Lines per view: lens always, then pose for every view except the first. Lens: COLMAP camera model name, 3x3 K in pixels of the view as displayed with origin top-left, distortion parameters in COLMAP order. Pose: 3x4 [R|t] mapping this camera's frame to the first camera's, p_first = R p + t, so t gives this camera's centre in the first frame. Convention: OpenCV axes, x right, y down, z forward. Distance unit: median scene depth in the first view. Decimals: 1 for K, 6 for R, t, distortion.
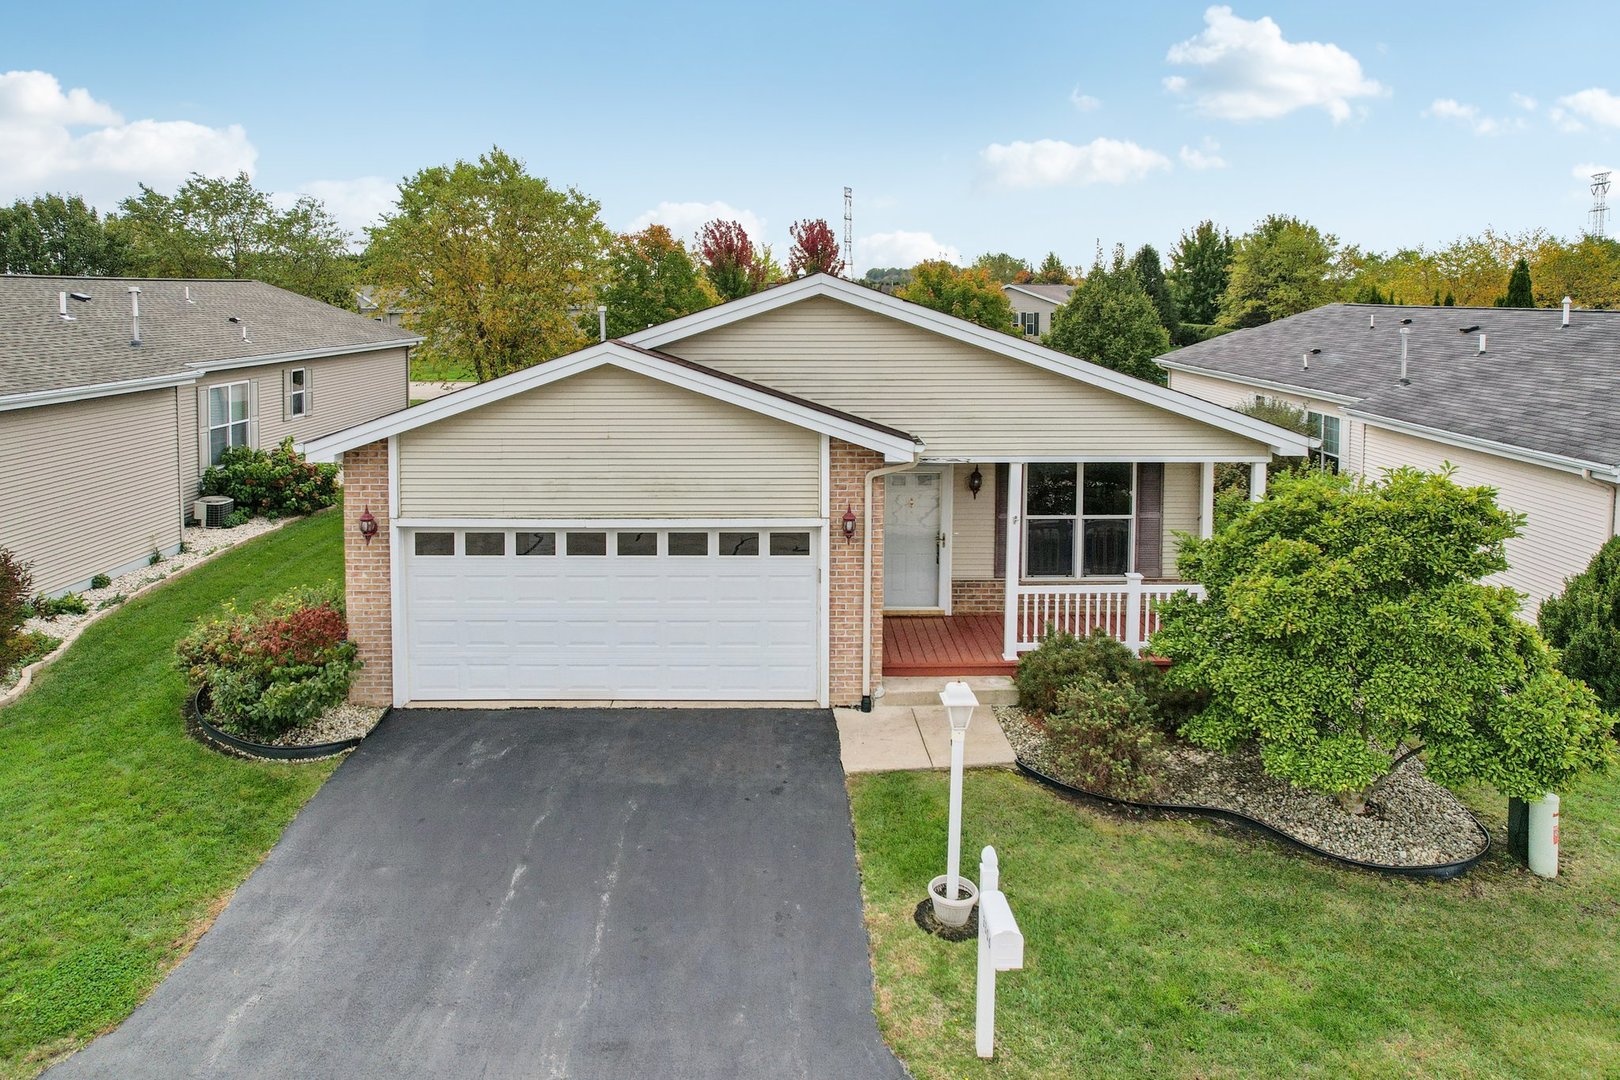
lens RADIAL K [[1170.5, 0, 808.7], [0, 1170.5, 393.9], [0, 0, 1]] dist [-0.027585, 0.003093]
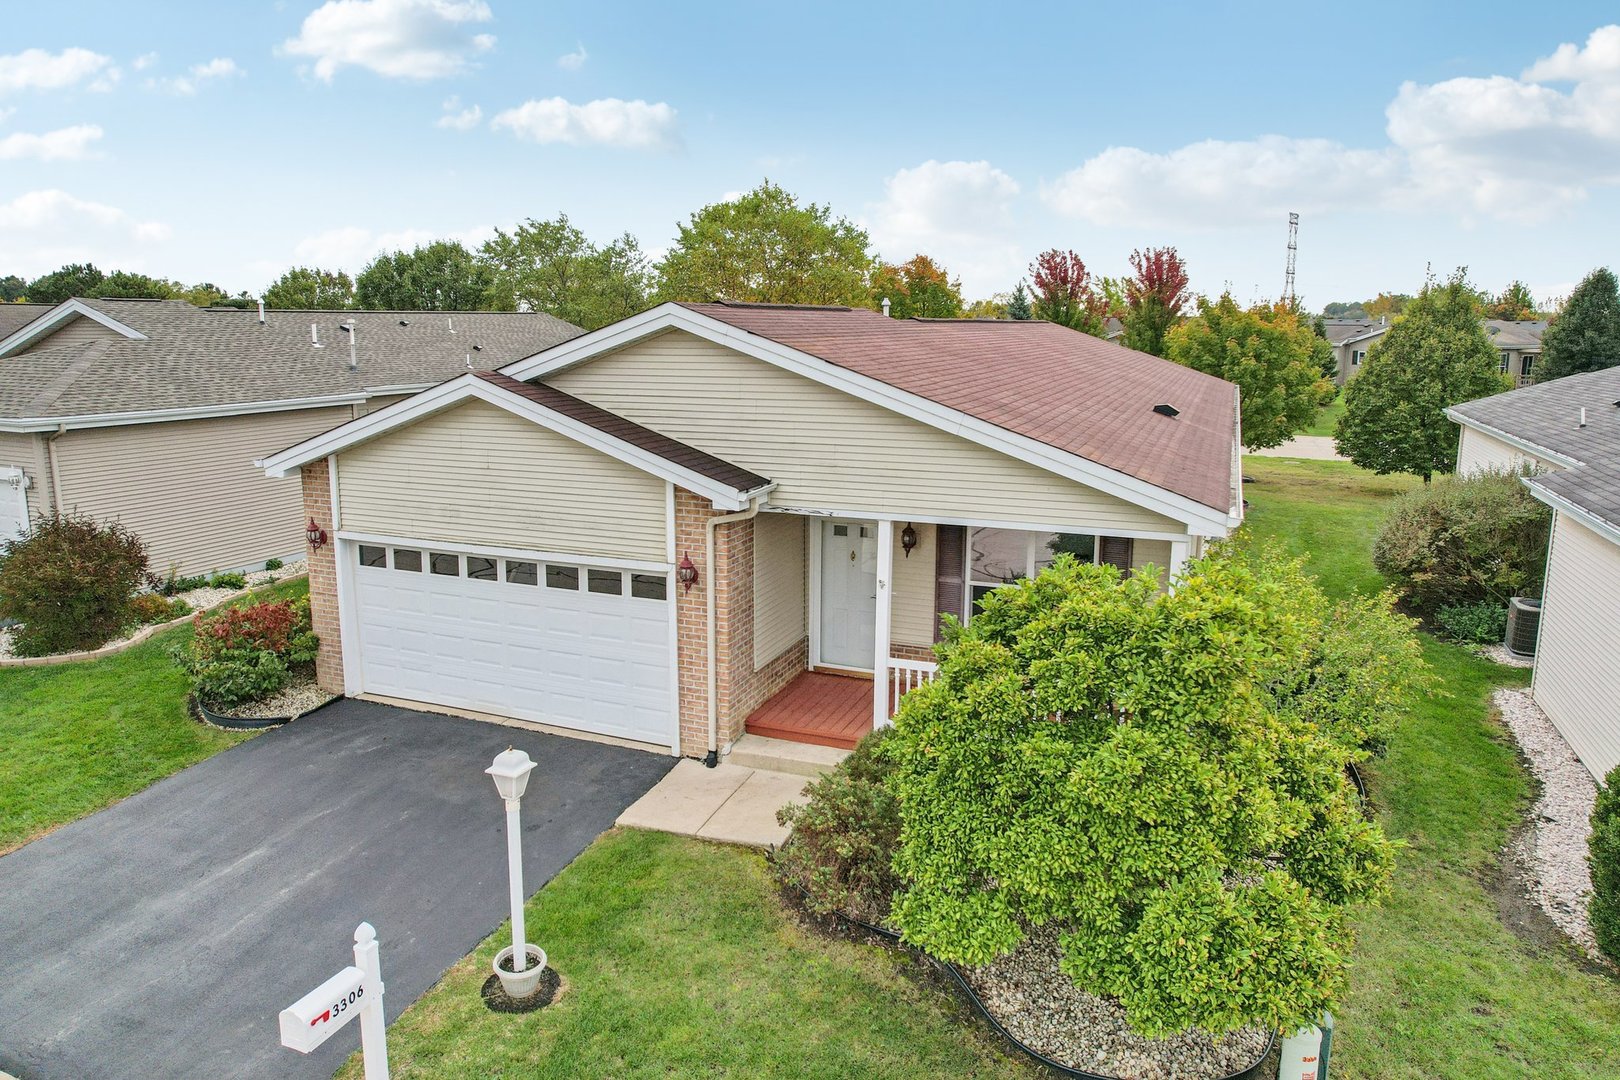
lens RADIAL K [[1110.2, 0, 807.8], [0, 1110.2, 573.6], [0, 0, 1]] dist [-0.027119, 0.004011]
pose [[0.911426, 0.091172, -0.401237, 0.474898], [-0.037328, 0.989443, 0.140036, -0.016912], [0.409768, -0.112654, 0.905207, 0.221584]]
